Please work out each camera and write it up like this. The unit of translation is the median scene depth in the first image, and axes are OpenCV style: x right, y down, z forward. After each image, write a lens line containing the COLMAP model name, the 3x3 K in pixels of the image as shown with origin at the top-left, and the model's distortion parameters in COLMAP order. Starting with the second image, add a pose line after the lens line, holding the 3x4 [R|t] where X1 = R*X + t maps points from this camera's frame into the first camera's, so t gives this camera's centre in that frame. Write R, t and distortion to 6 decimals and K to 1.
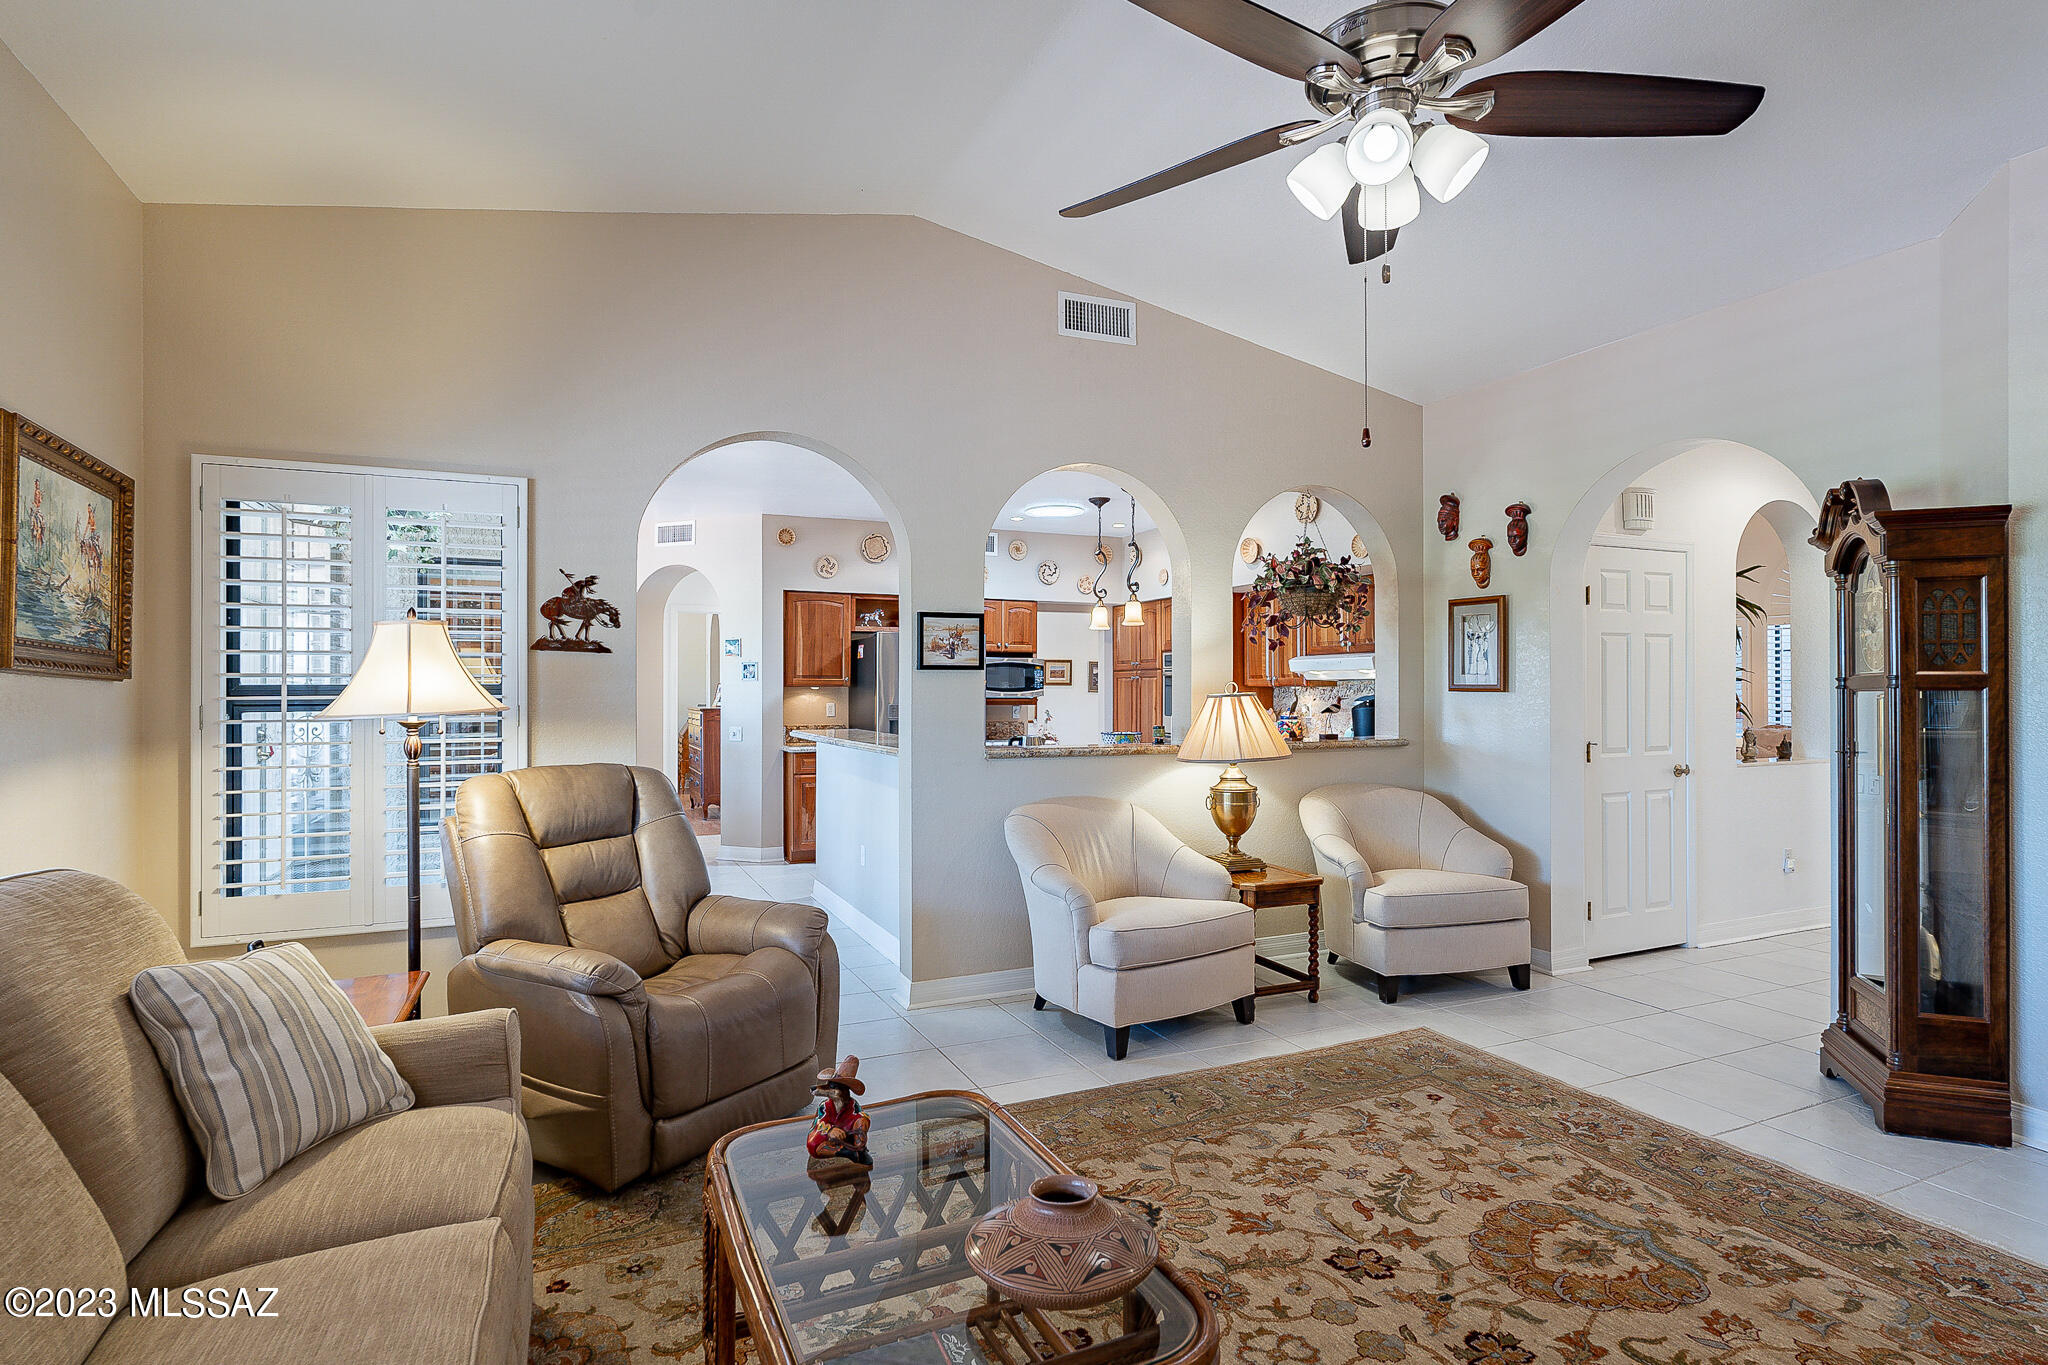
lens RADIAL K [[1019.4, 0, 1037.6], [0, 1019.4, 683.7], [0, 0, 1]] dist [-0.005648, 0.000874]
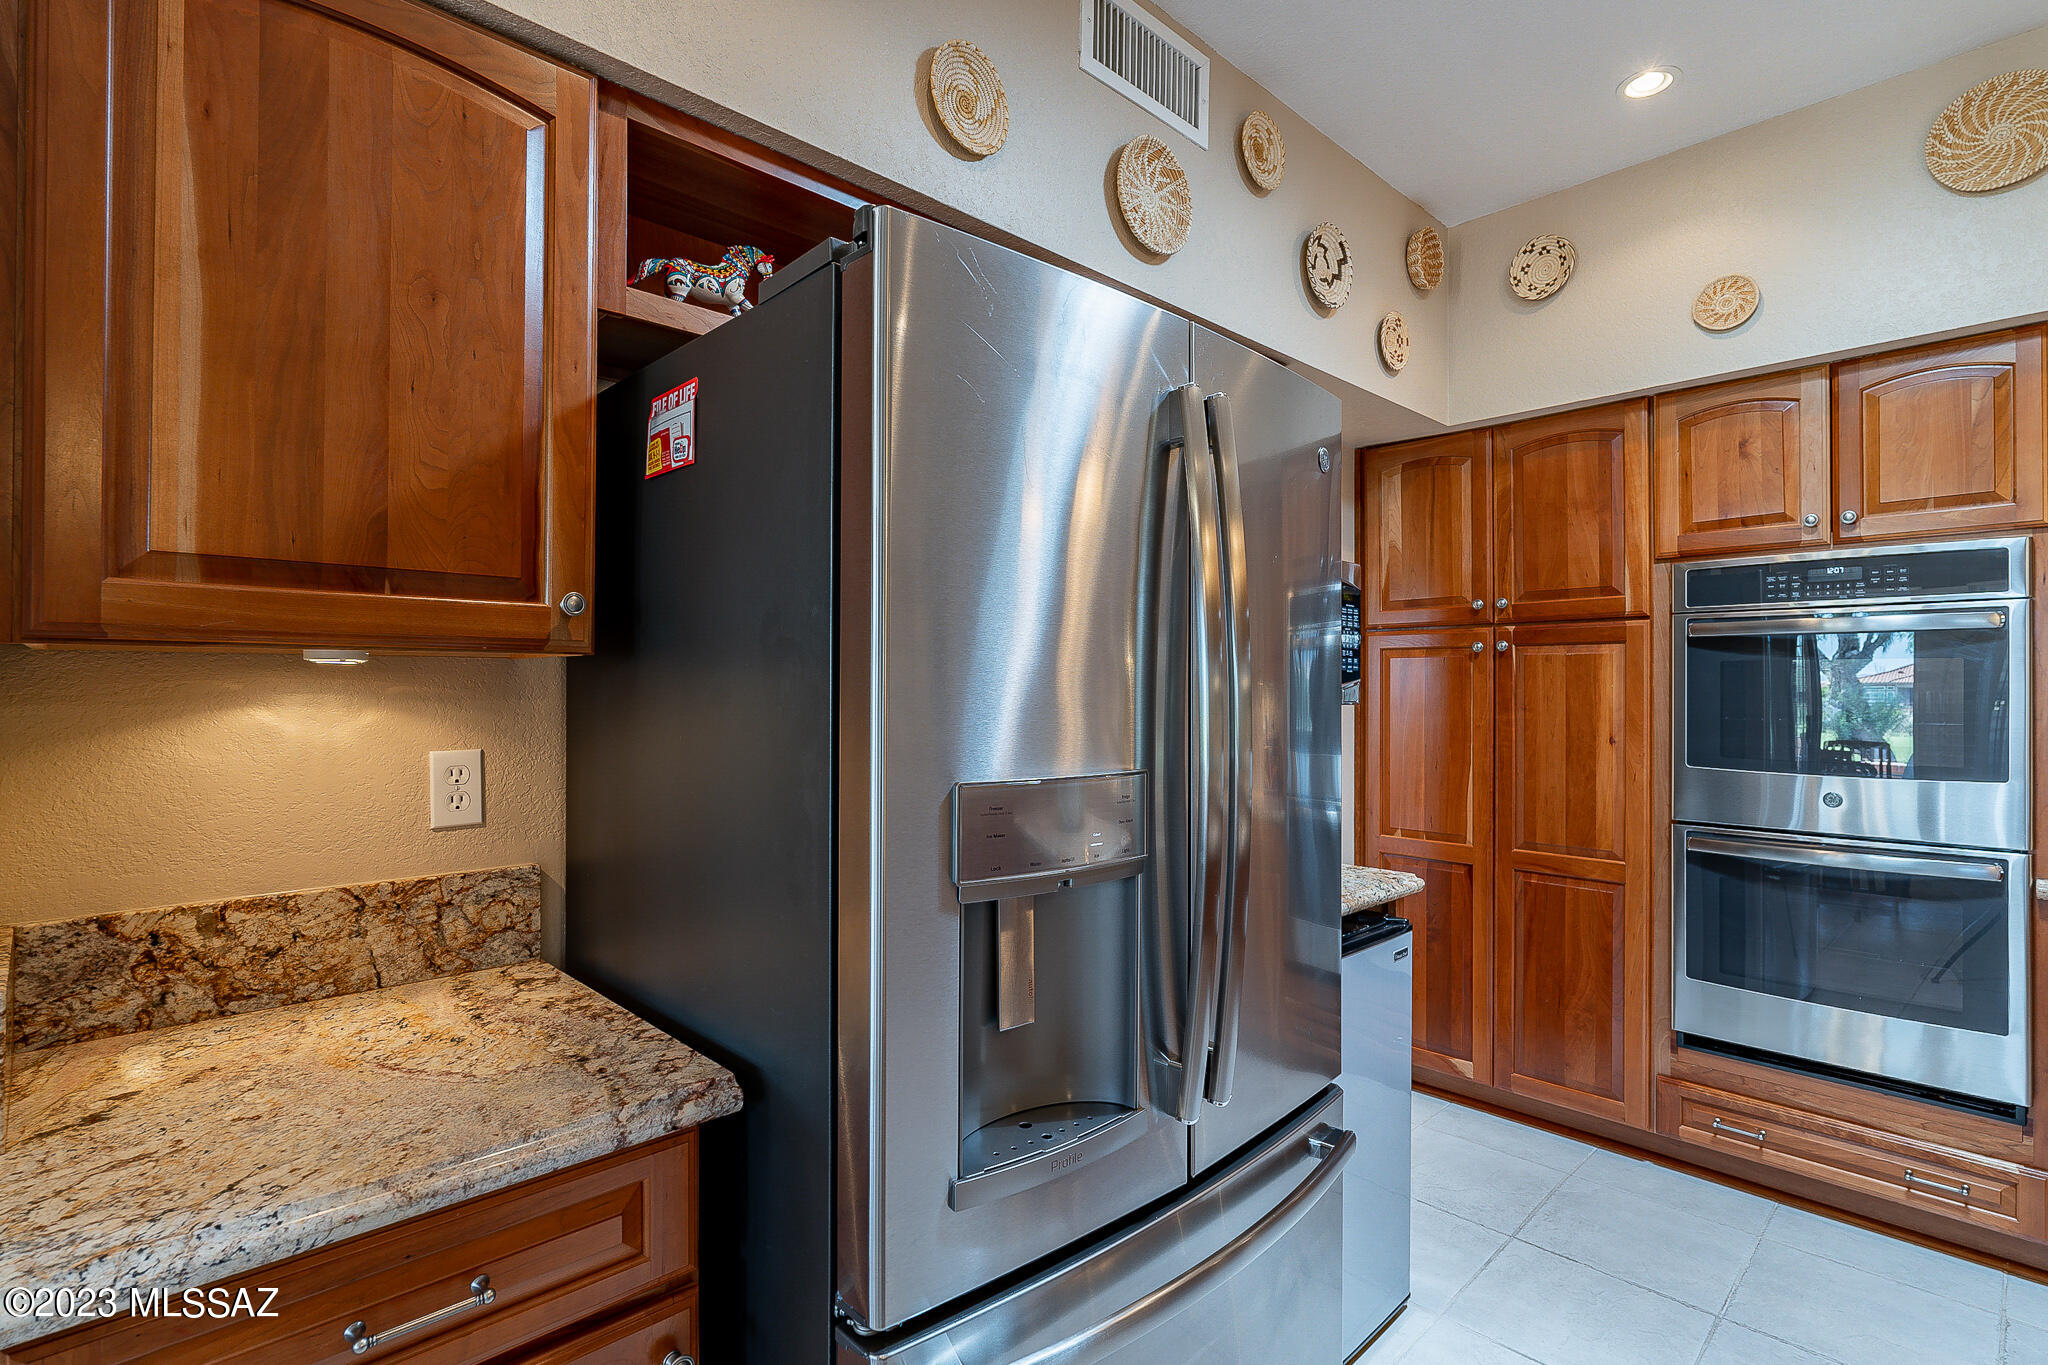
lens RADIAL K [[937.9, 0, 1028.3], [0, 937.9, 677.0], [0, 0, 1]] dist [-0.007085, 0.000387]
pose [[0.944972, 0.002677, 0.327142, -0.400111], [-0.001574, 0.999992, -0.003638, 0.017344], [-0.327149, 0.002923, 0.944968, 2.002346]]
